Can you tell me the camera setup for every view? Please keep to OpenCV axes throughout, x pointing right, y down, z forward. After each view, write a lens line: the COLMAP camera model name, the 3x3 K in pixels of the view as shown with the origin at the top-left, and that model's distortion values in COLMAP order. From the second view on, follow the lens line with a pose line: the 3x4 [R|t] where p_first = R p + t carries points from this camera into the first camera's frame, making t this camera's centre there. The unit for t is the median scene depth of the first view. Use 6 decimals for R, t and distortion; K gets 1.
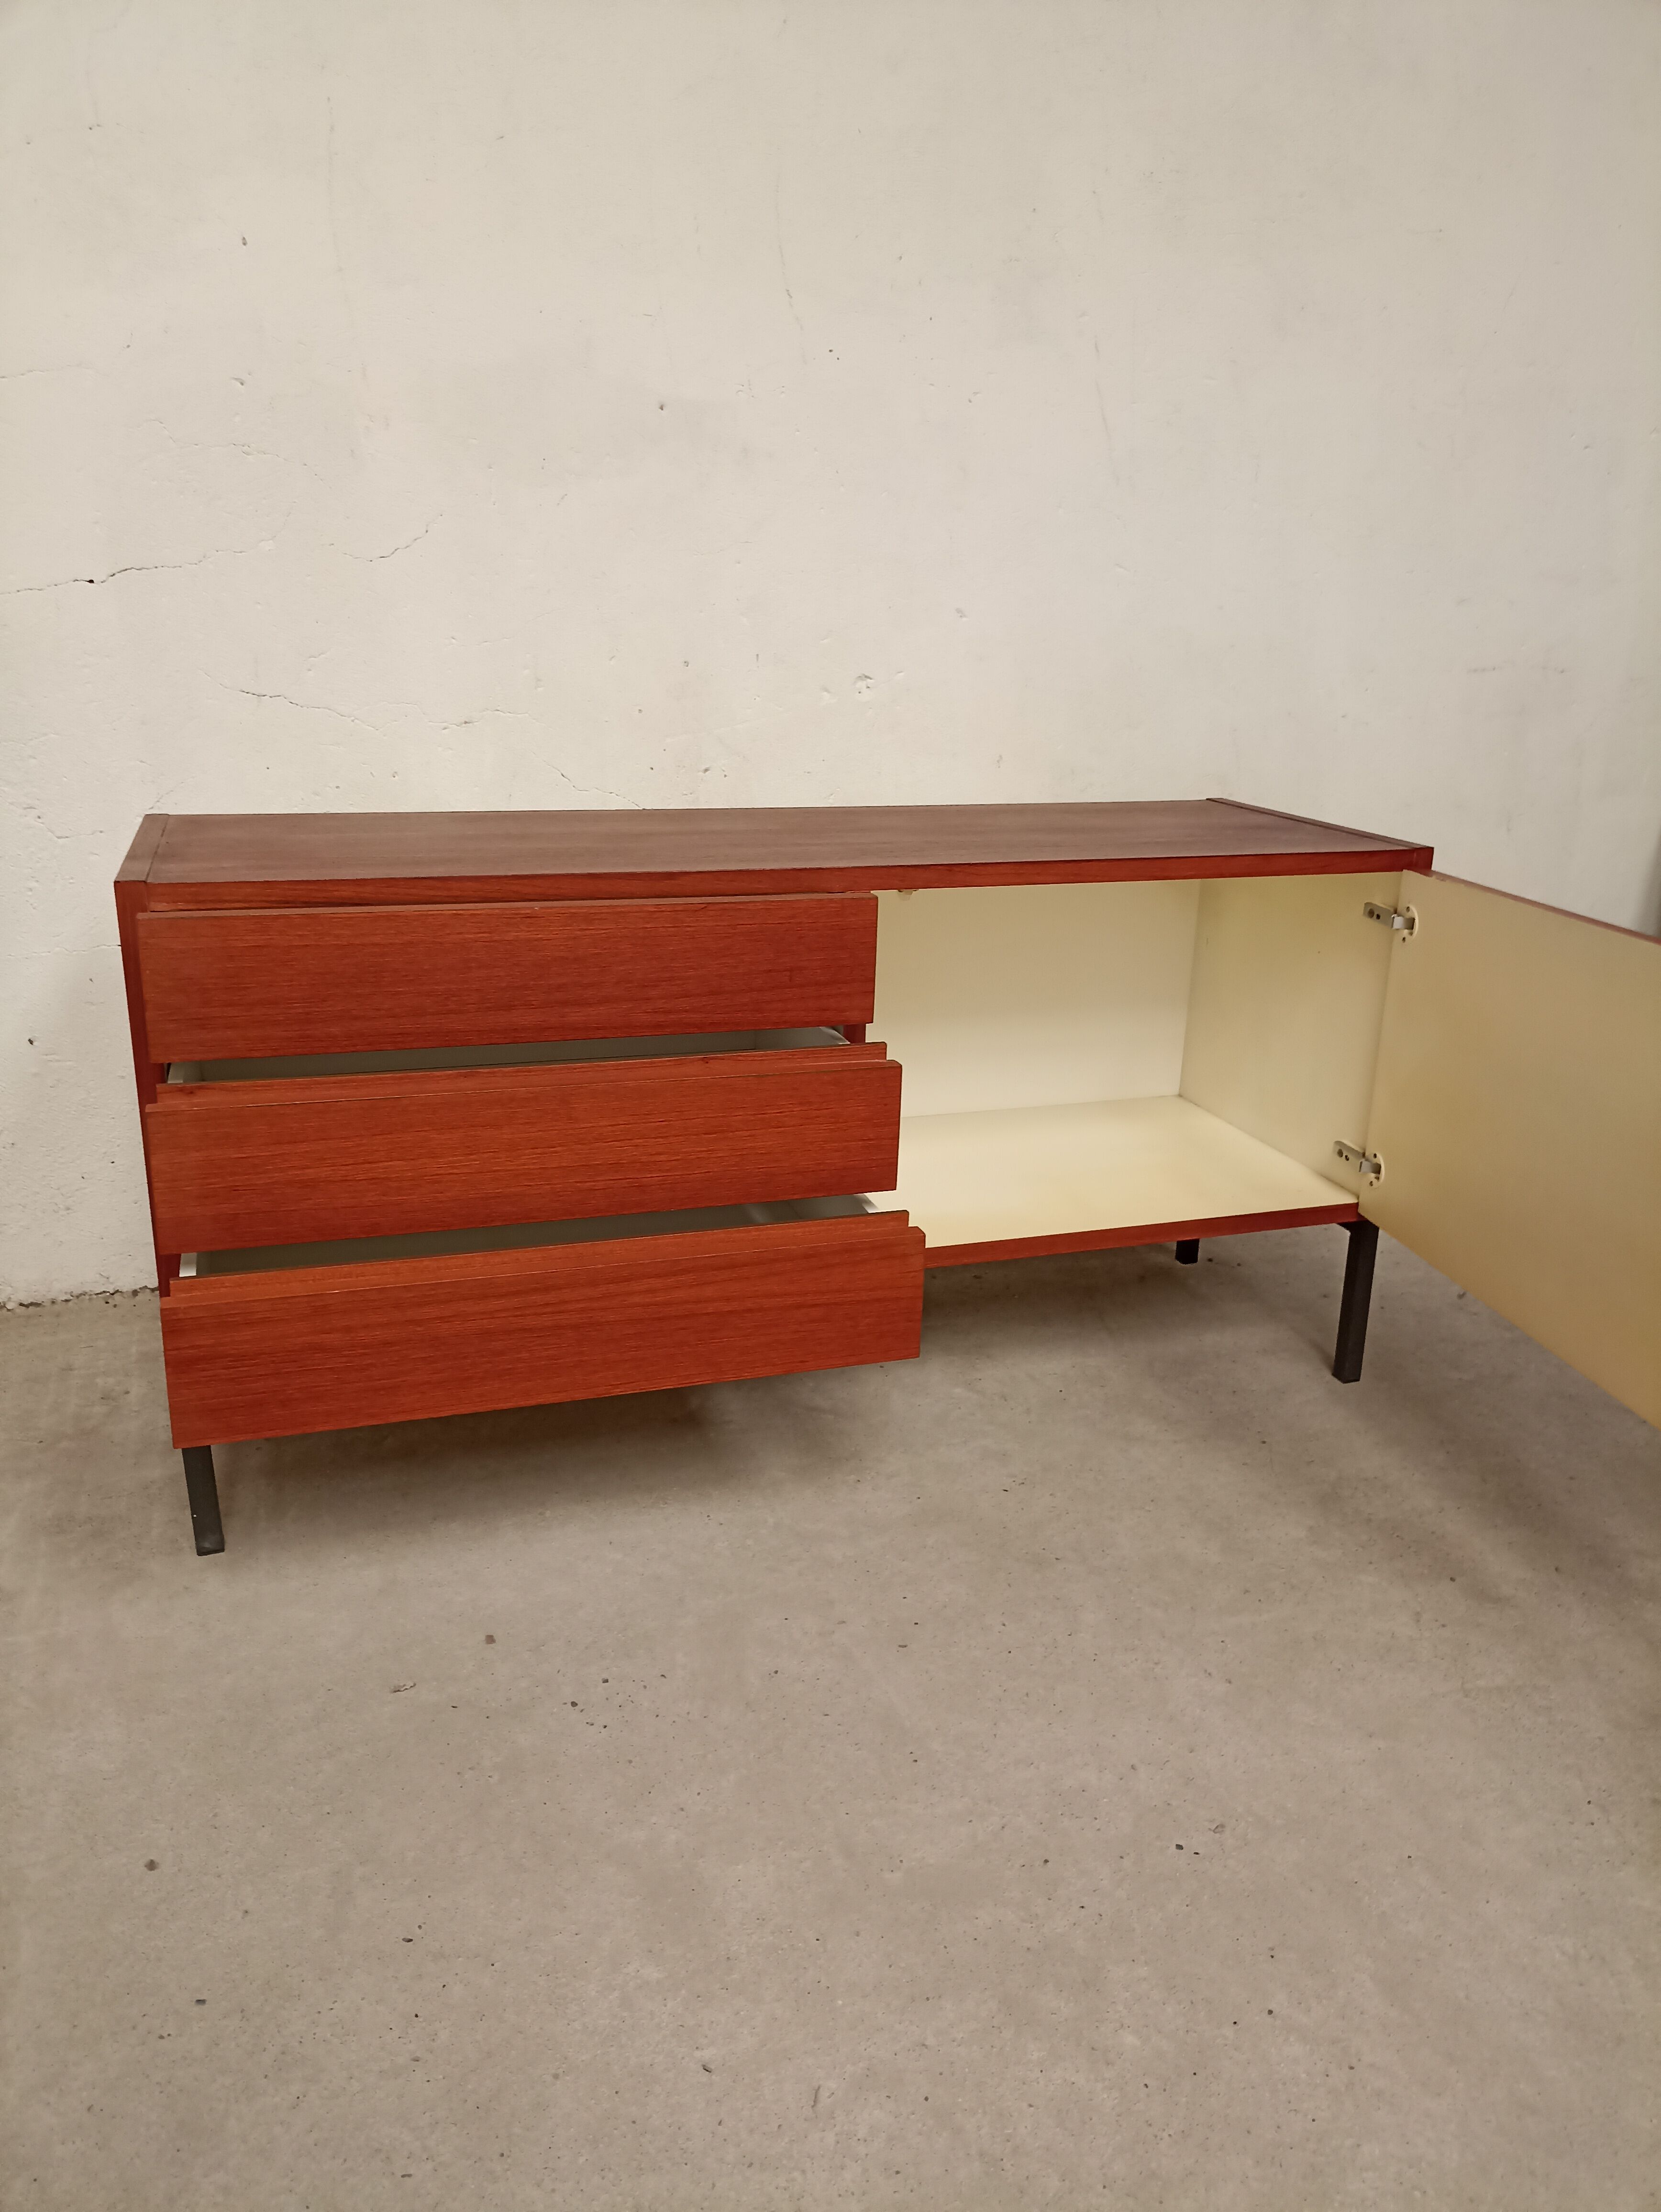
lens RADIAL K [[1616.3, 0, 839.2], [0, 1616.3, 1107.3], [0, 0, 1]] dist [0.023721, -0.012298]
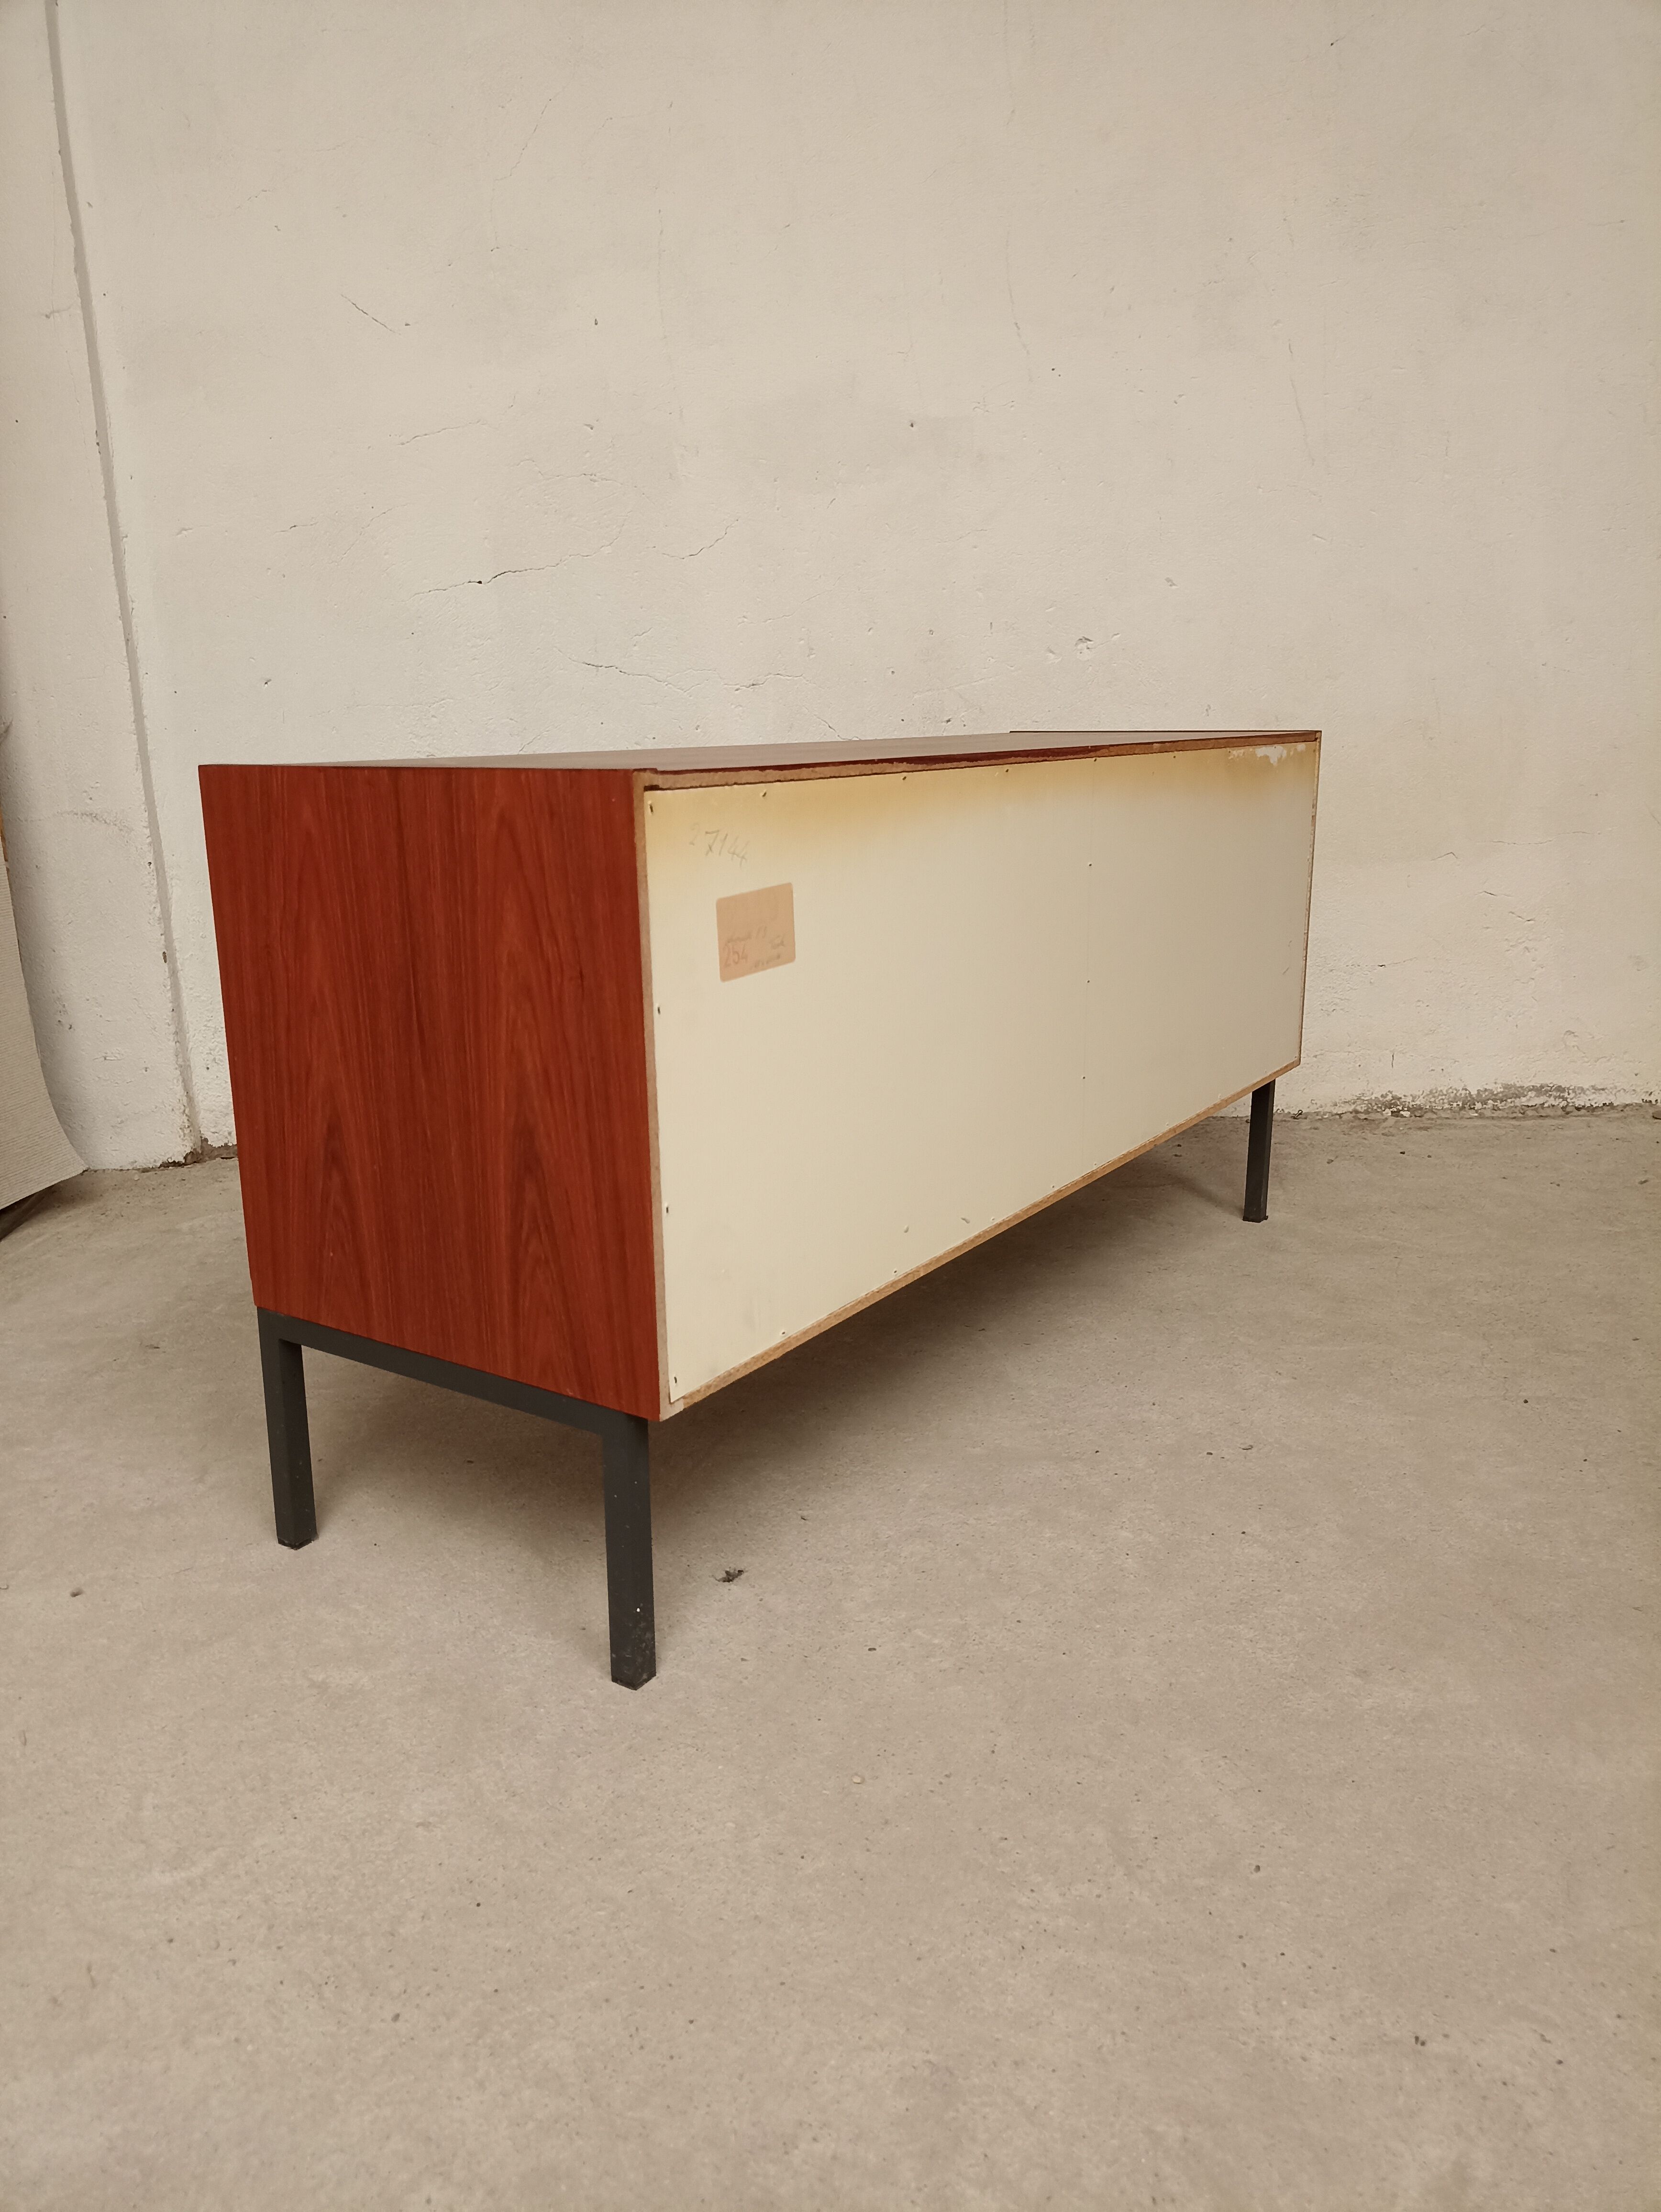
lens RADIAL K [[1616.3, 0, 839.2], [0, 1616.3, 1107.3], [0, 0, 1]] dist [0.023721, -0.012298]
pose [[0.971520, 0.014629, -0.236506, 0.203102], [-0.031780, 0.997119, -0.068870, 0.259662], [0.234817, 0.074425, 0.969186, -0.259668]]
